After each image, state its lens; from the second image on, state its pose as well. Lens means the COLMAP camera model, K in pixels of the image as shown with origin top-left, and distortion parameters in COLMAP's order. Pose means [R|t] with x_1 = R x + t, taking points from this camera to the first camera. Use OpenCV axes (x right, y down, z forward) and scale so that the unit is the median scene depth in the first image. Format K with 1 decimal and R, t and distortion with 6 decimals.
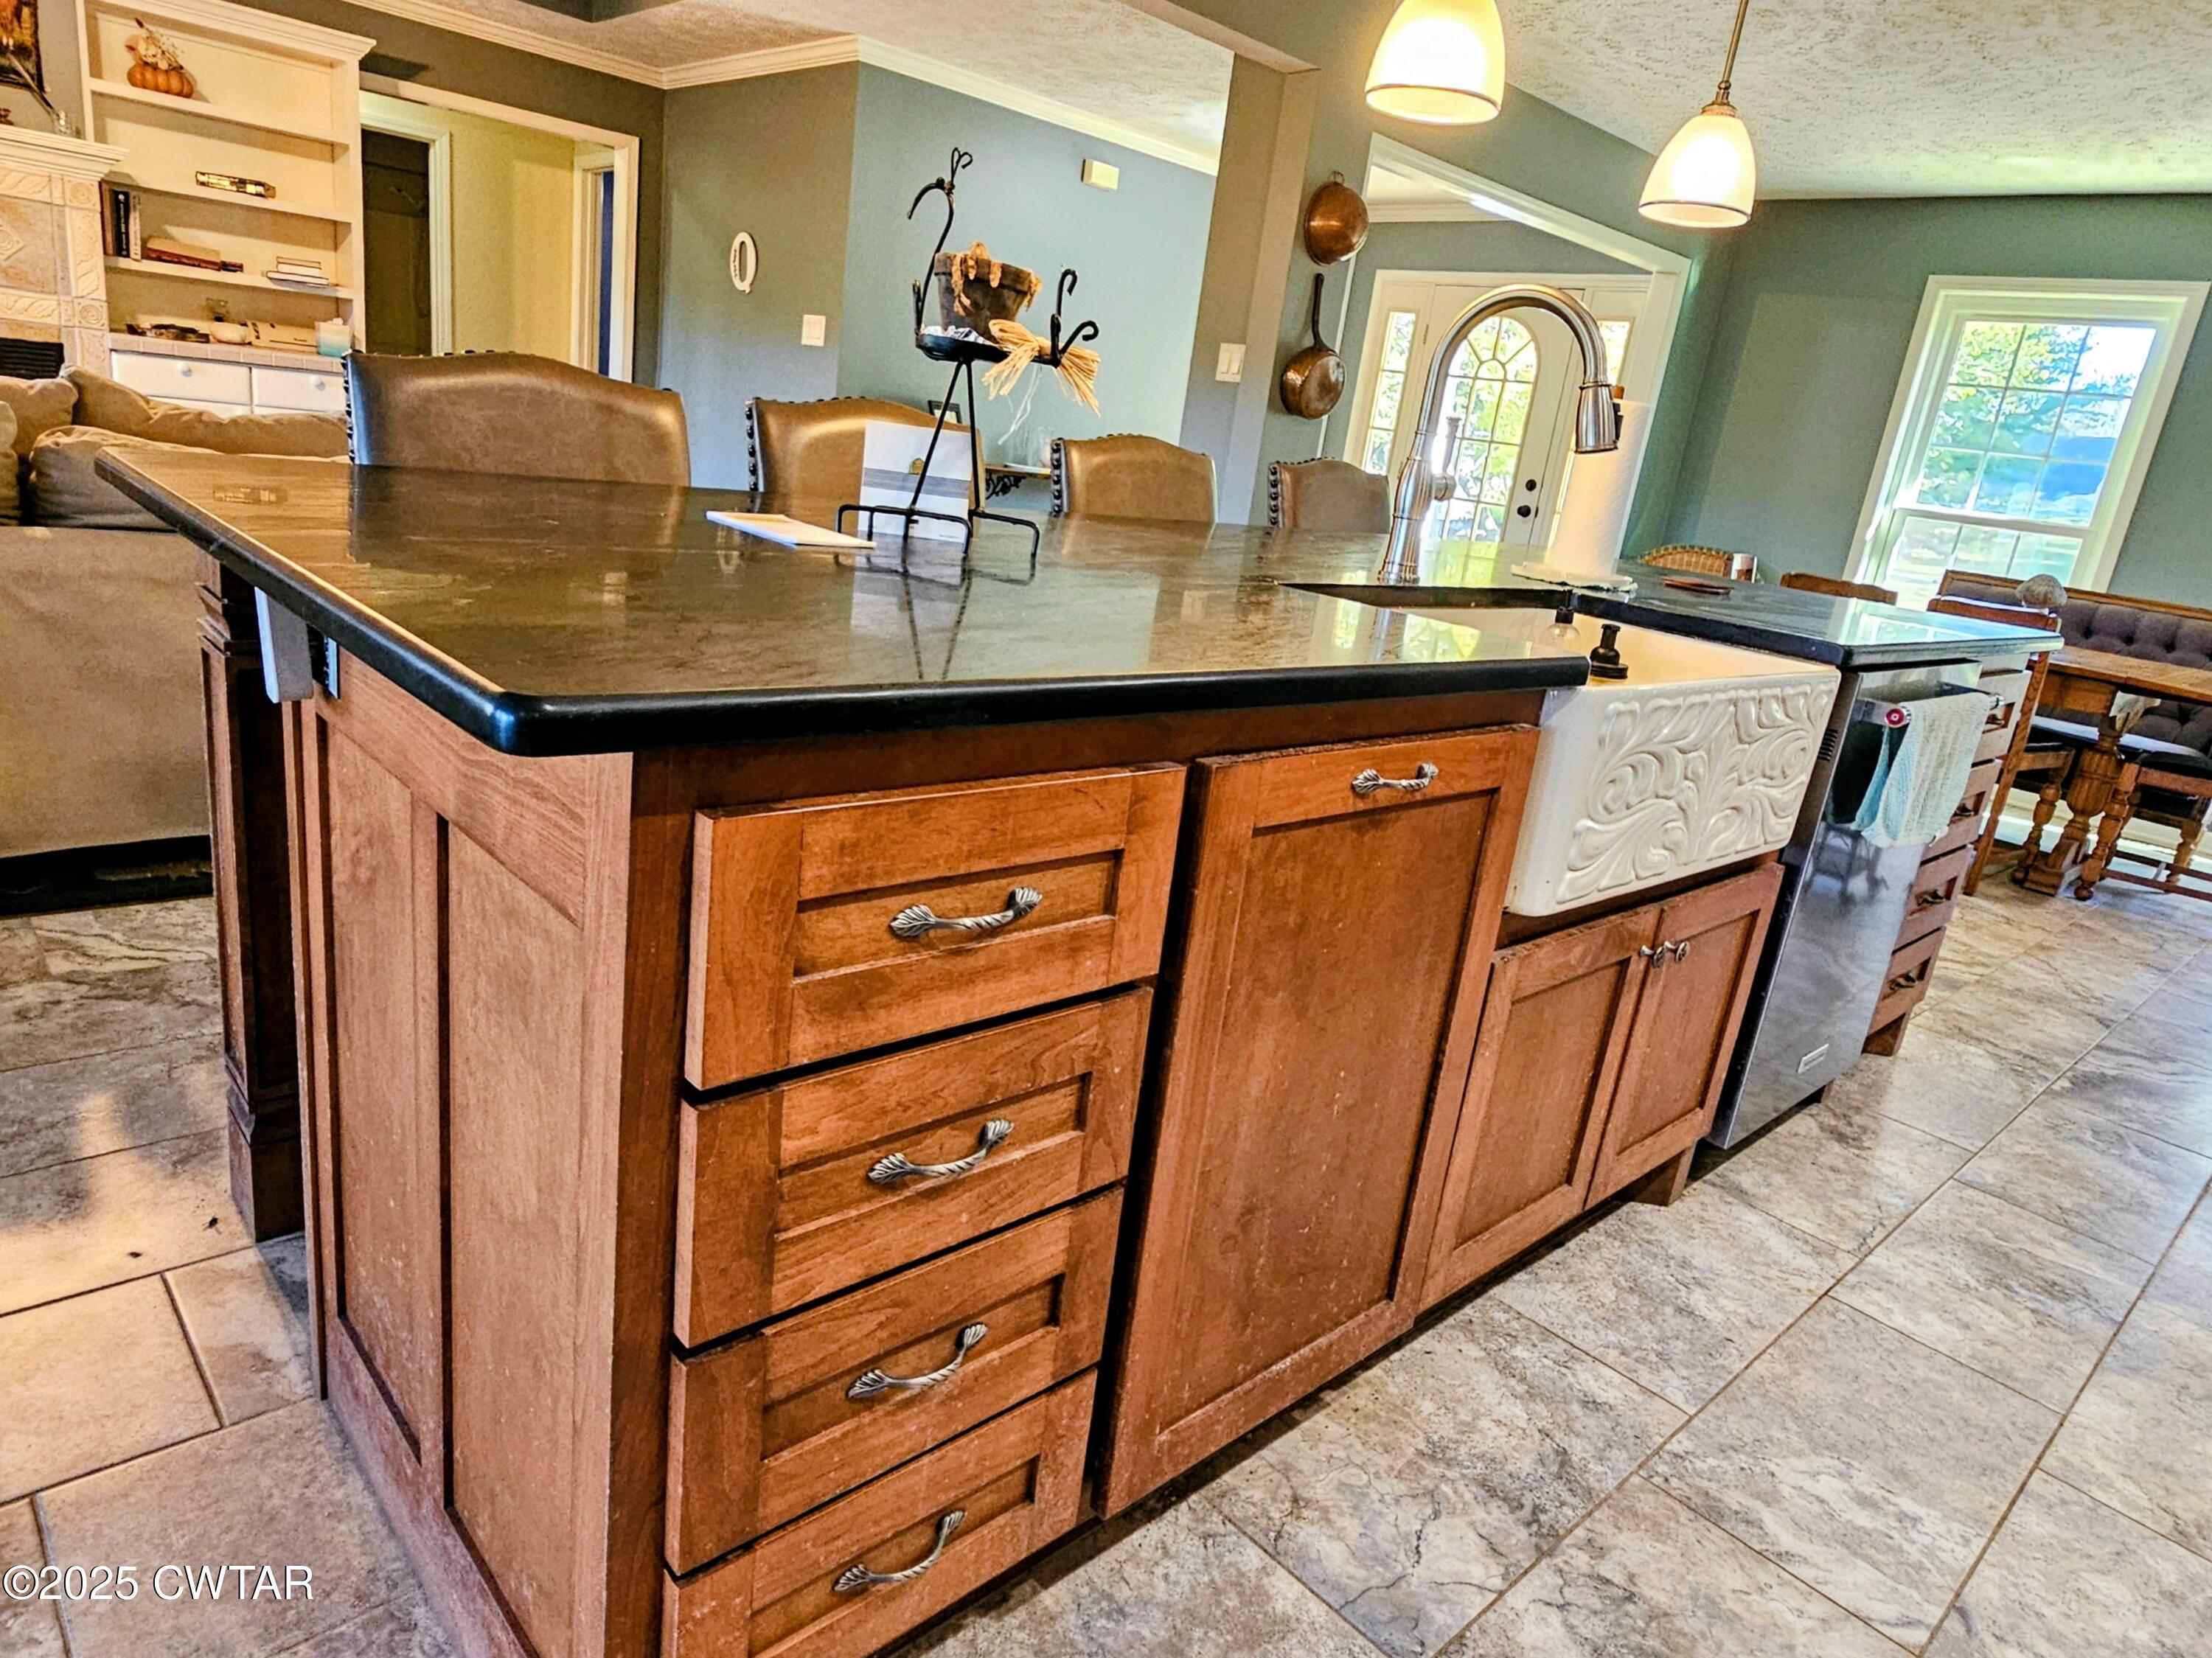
lens RADIAL K [[1350.4, 0, 1106.0], [0, 1350.4, 829.0], [0, 0, 1]] dist [-0.002782, 0.000023]
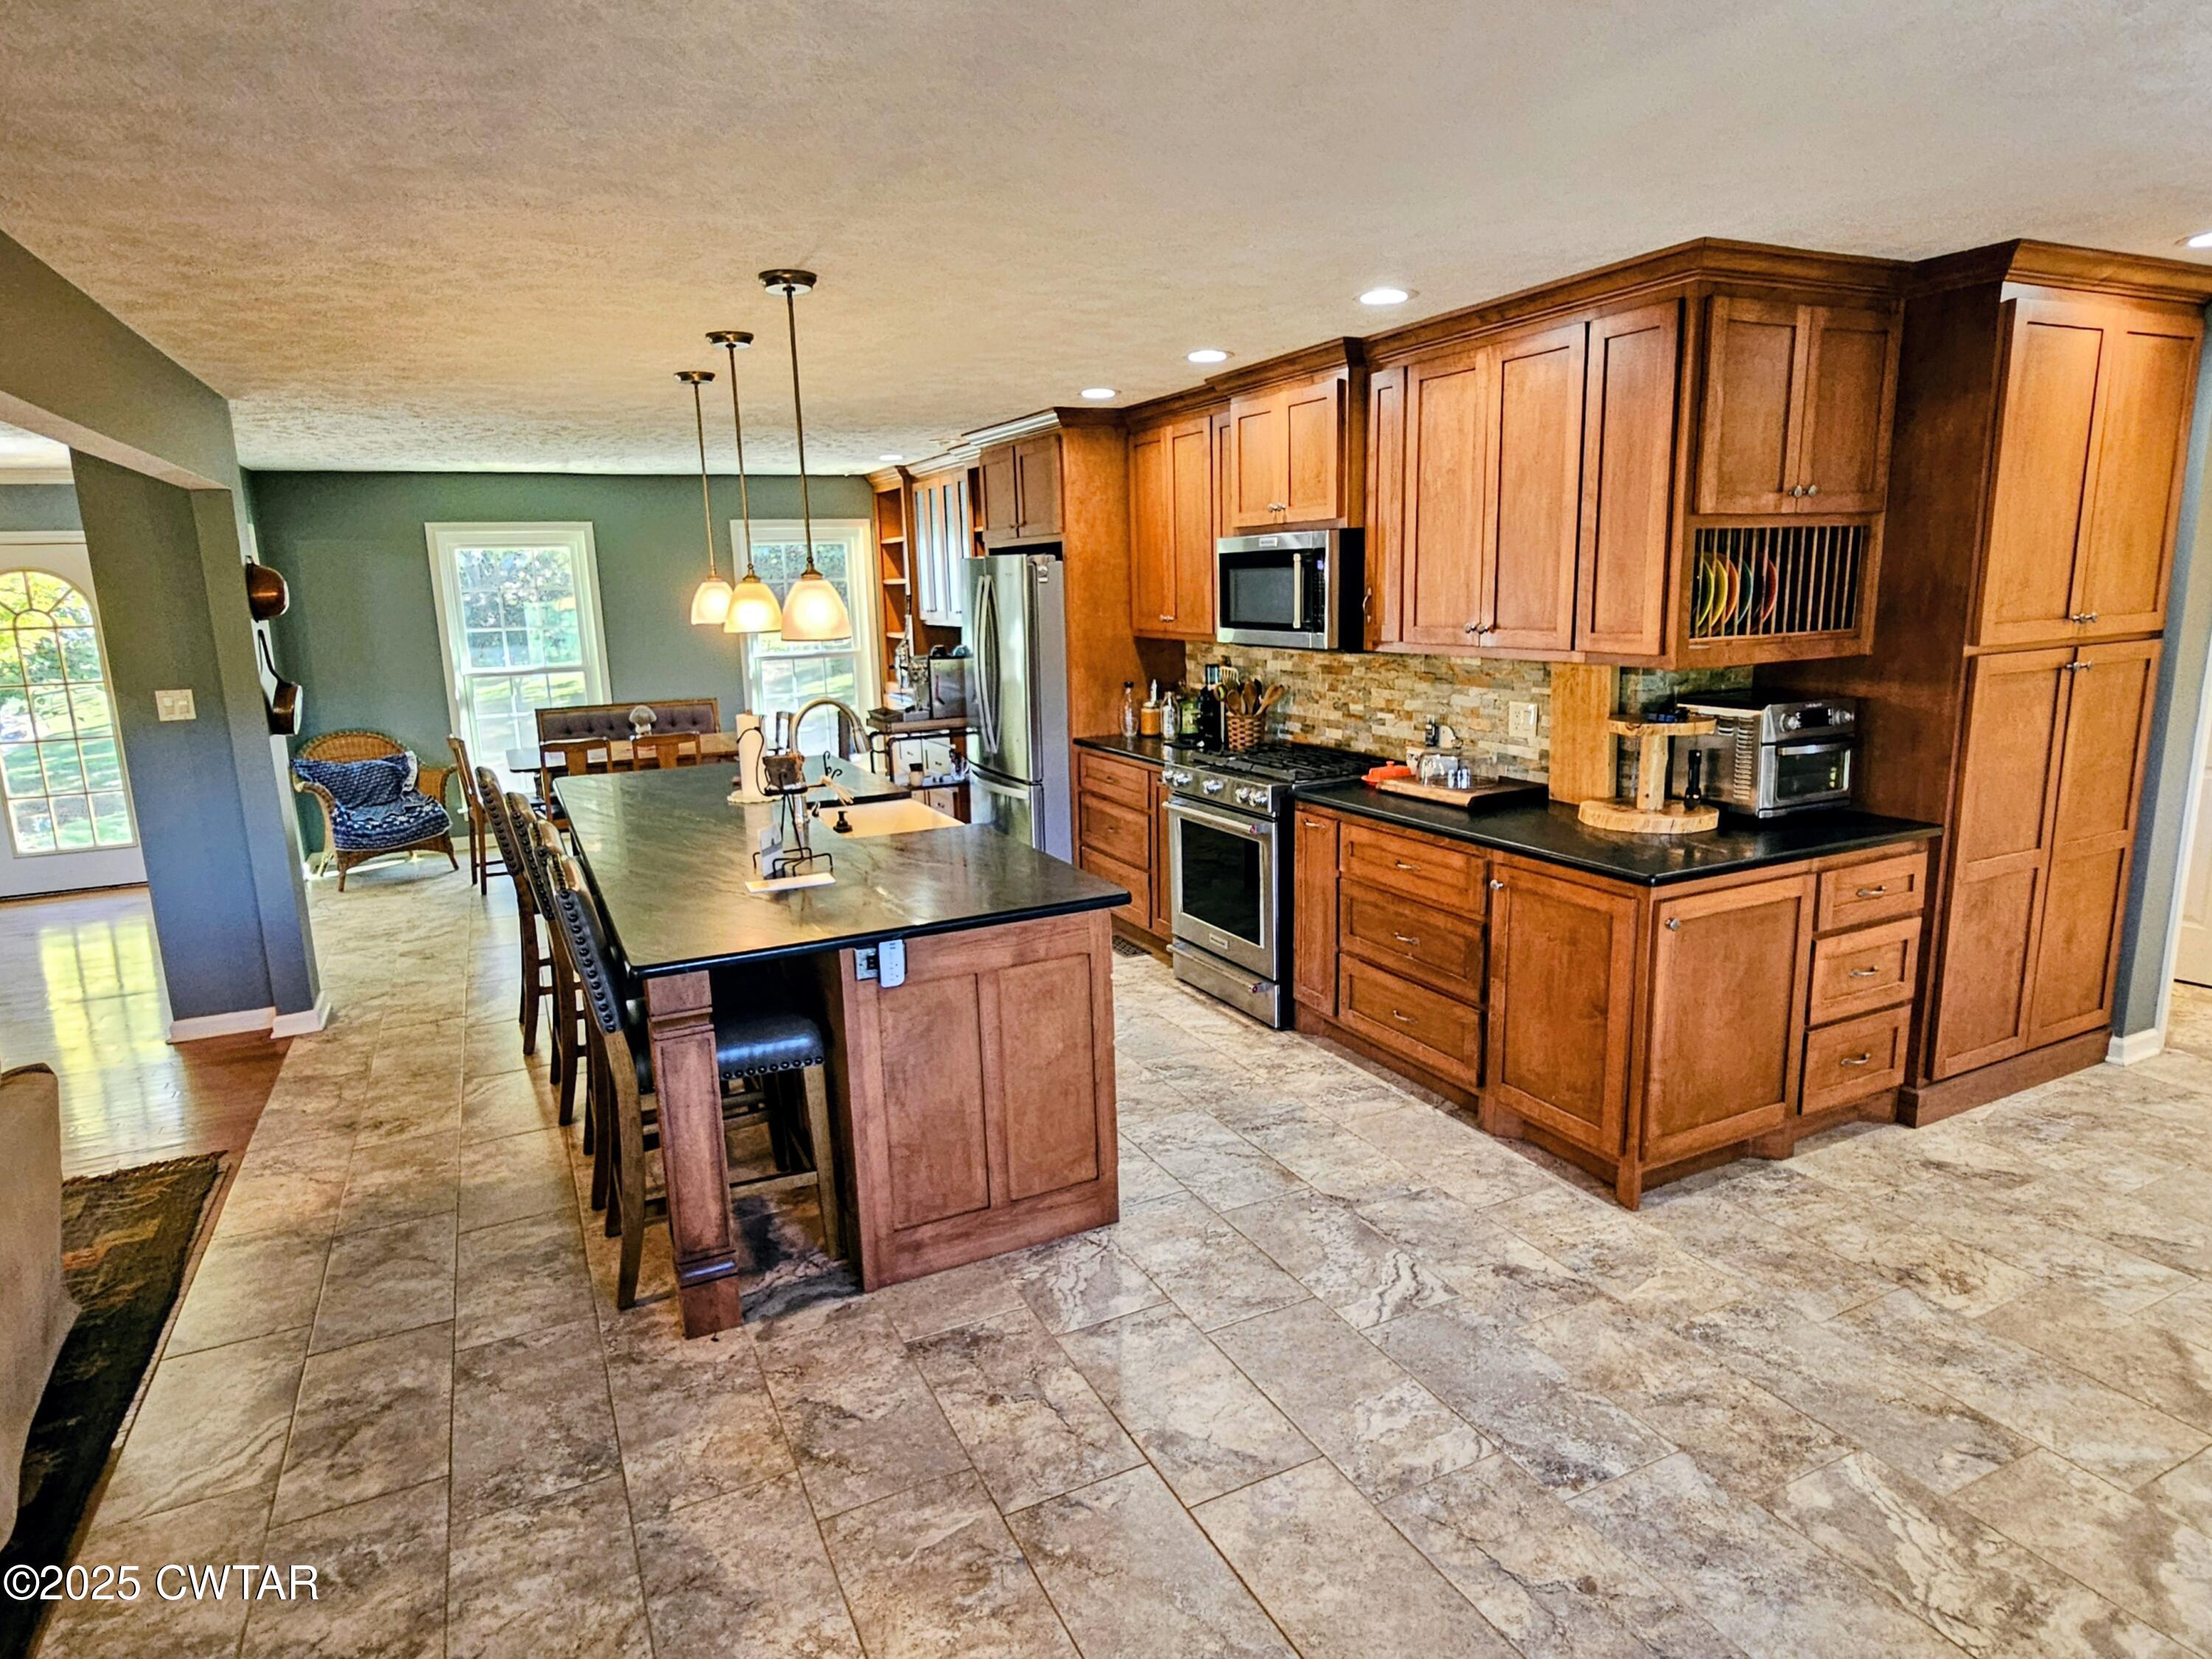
lens RADIAL K [[1258.5, 0, 1086.4], [0, 1258.5, 832.0], [0, 0, 1]] dist [-0.005023, -0.000461]
pose [[0.295797, -0.324340, 0.898503, -0.676865], [0.343635, 0.913755, 0.216717, -0.200604], [-0.891302, 0.244653, 0.381740, -0.104231]]
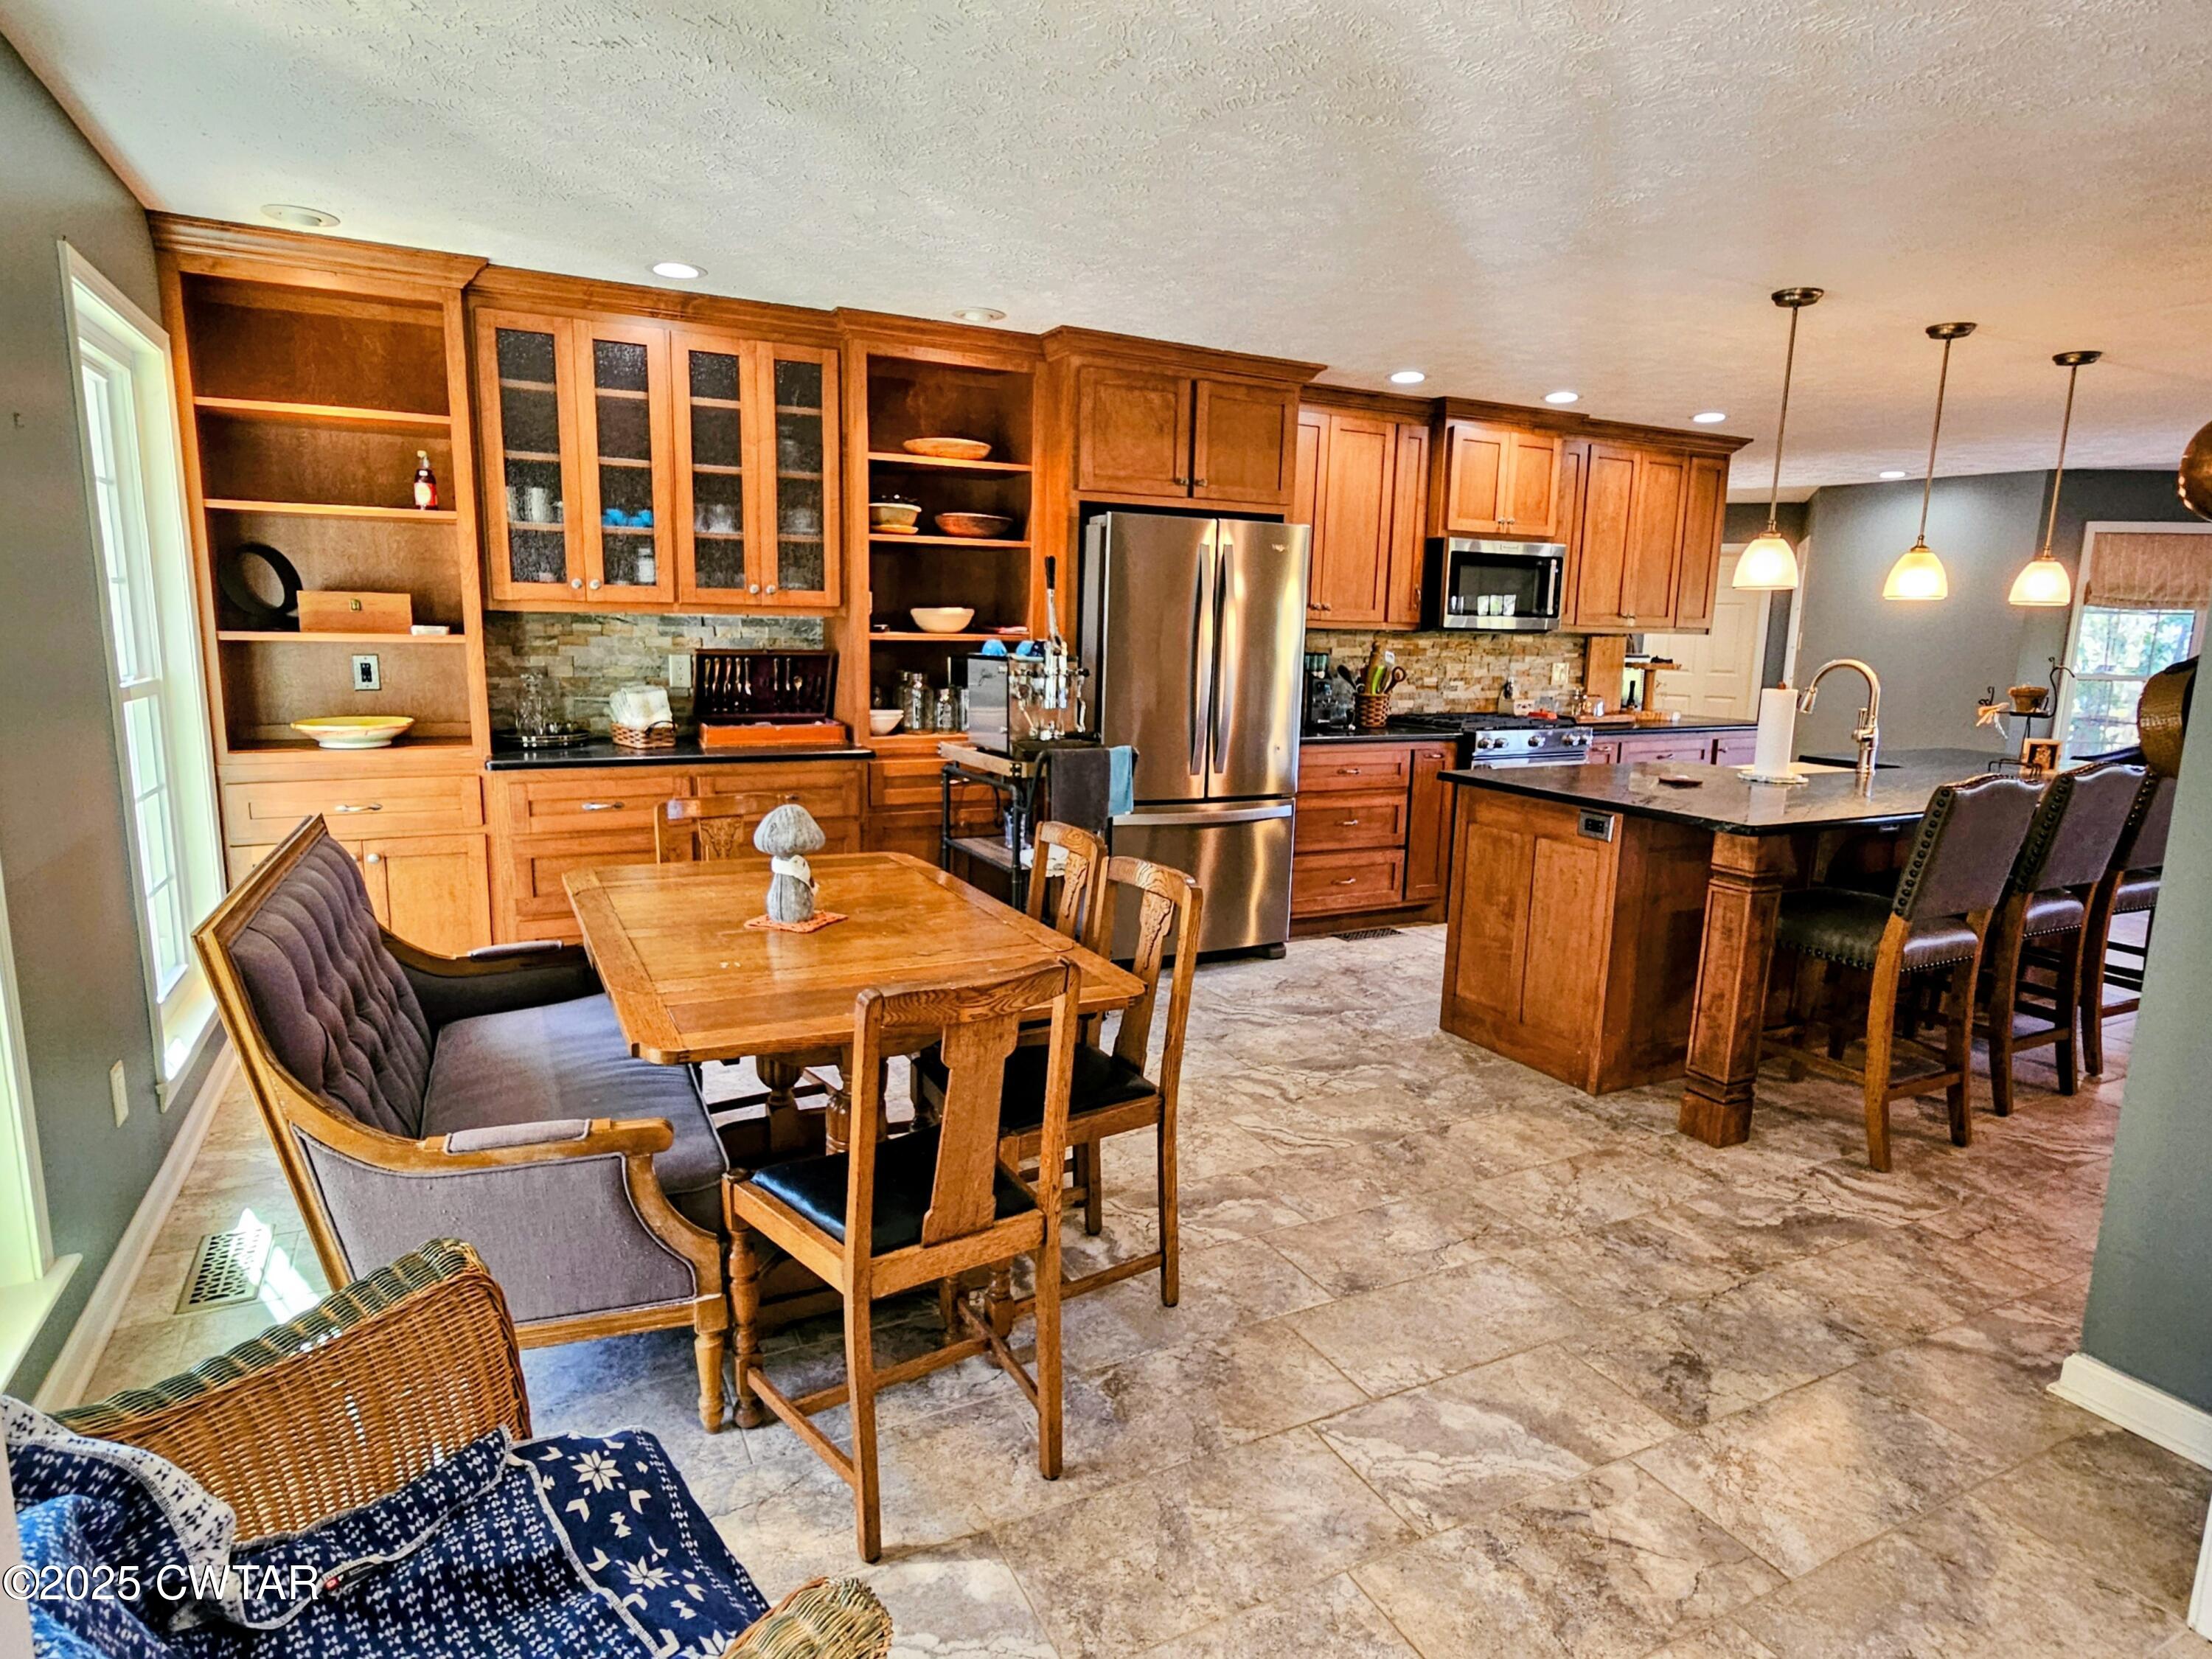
lens RADIAL K [[1230.4, 0, 1088.4], [0, 1230.4, 846.1], [0, 0, 1]] dist [-0.003617, -0.001195]
pose [[-0.948383, -0.196832, 0.248651, 0.433910], [-0.055869, 0.875508, 0.479962, -0.468209], [-0.312168, 0.441296, -0.841314, 1.494373]]
